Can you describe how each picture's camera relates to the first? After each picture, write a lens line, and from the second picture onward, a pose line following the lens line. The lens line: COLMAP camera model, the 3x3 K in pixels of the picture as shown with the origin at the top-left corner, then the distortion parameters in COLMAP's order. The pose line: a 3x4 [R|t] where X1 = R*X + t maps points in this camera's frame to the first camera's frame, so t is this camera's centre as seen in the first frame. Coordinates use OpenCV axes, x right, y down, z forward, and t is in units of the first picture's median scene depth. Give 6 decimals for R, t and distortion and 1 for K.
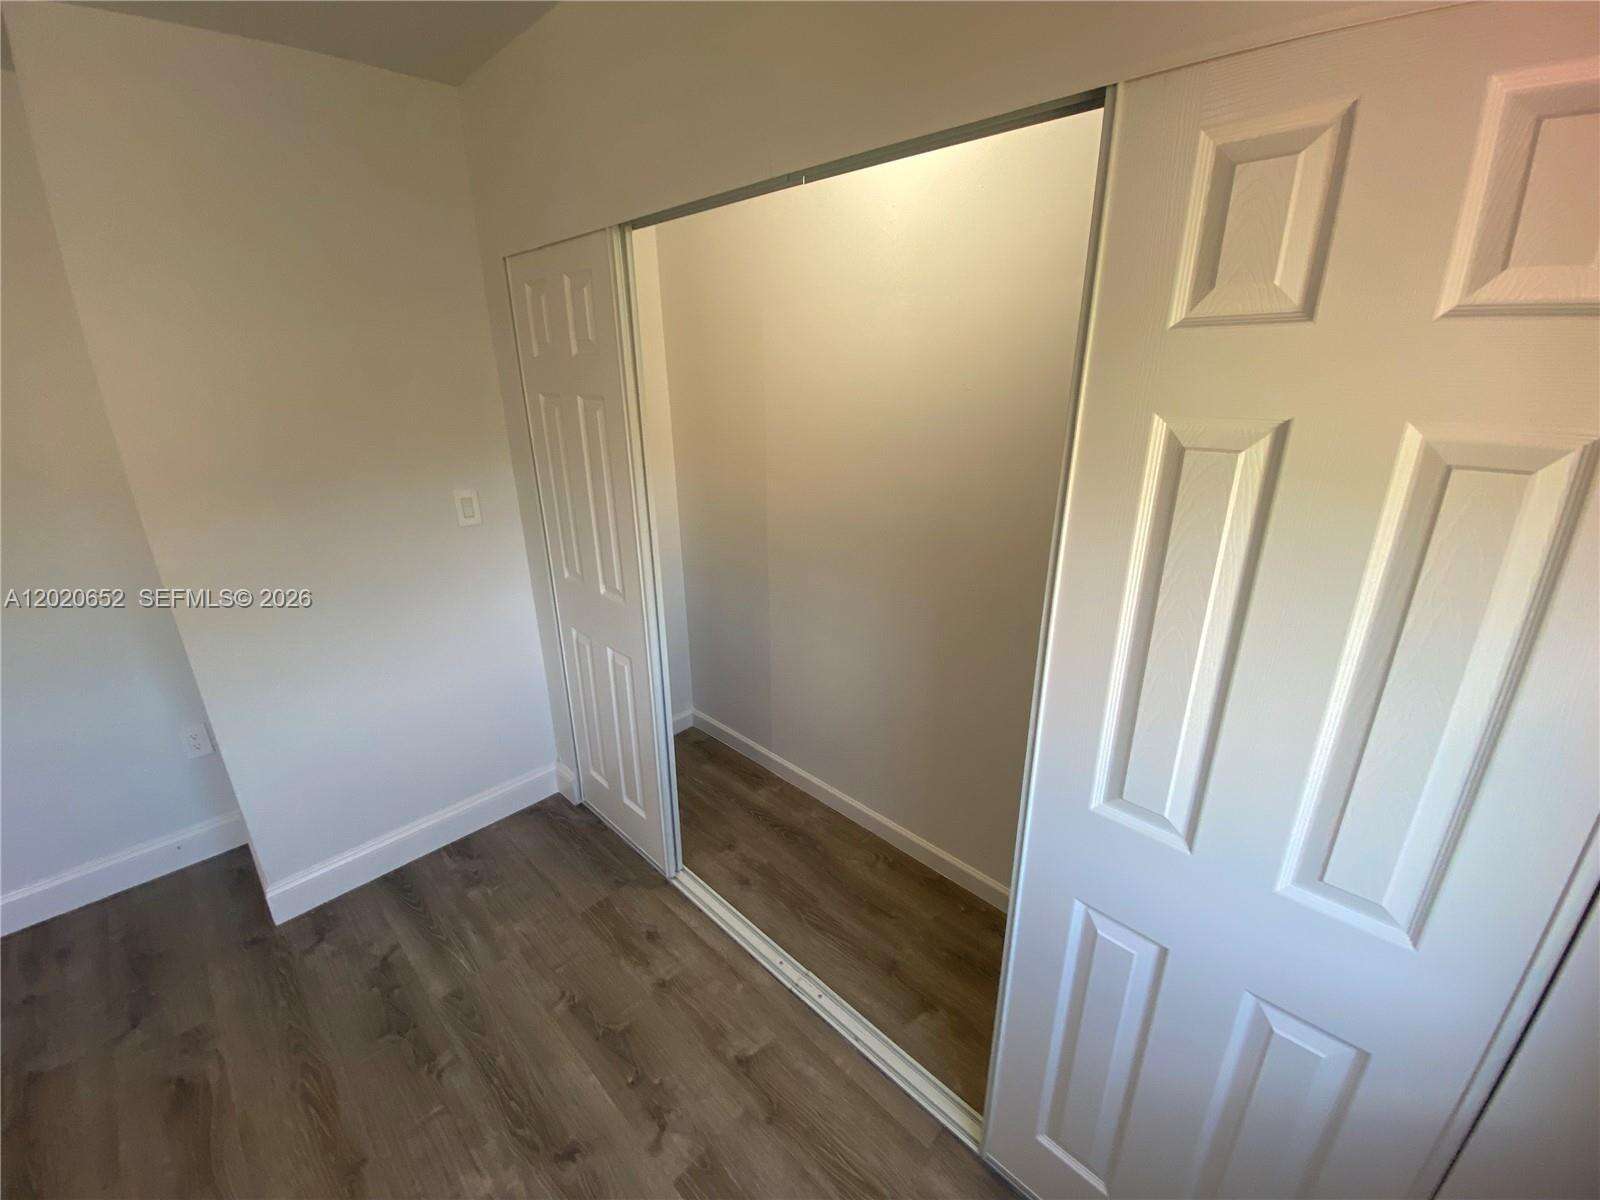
lens RADIAL K [[645.9, 0, 799.2], [0, 645.9, 603.3], [0, 0, 1]] dist [-0.005547, -0.002993]
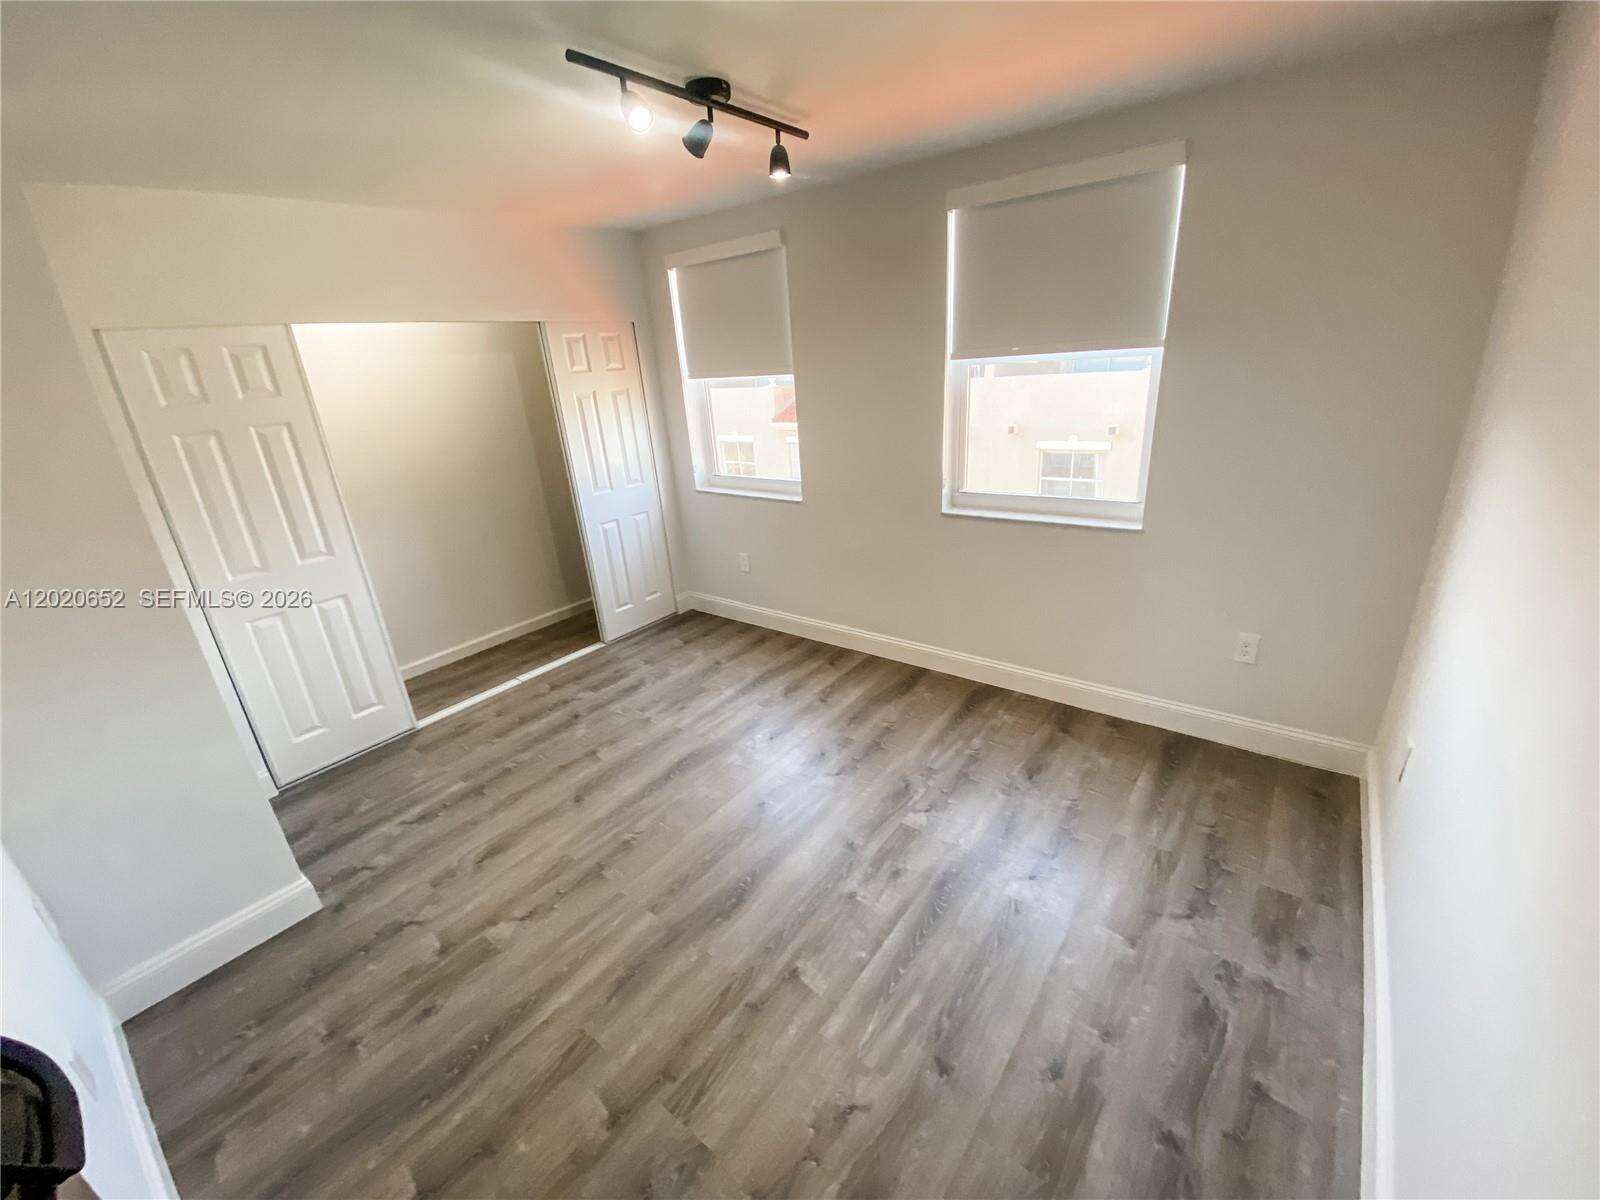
lens RADIAL K [[645.9, 0, 792.4], [0, 645.9, 587.7], [0, 0, 1]] dist [-0.005547, -0.002993]
pose [[-0.097391, -0.327657, 0.939764, -2.001580], [0.391650, 0.855448, 0.338848, -0.029828], [-0.914945, 0.401059, 0.045015, -0.020134]]
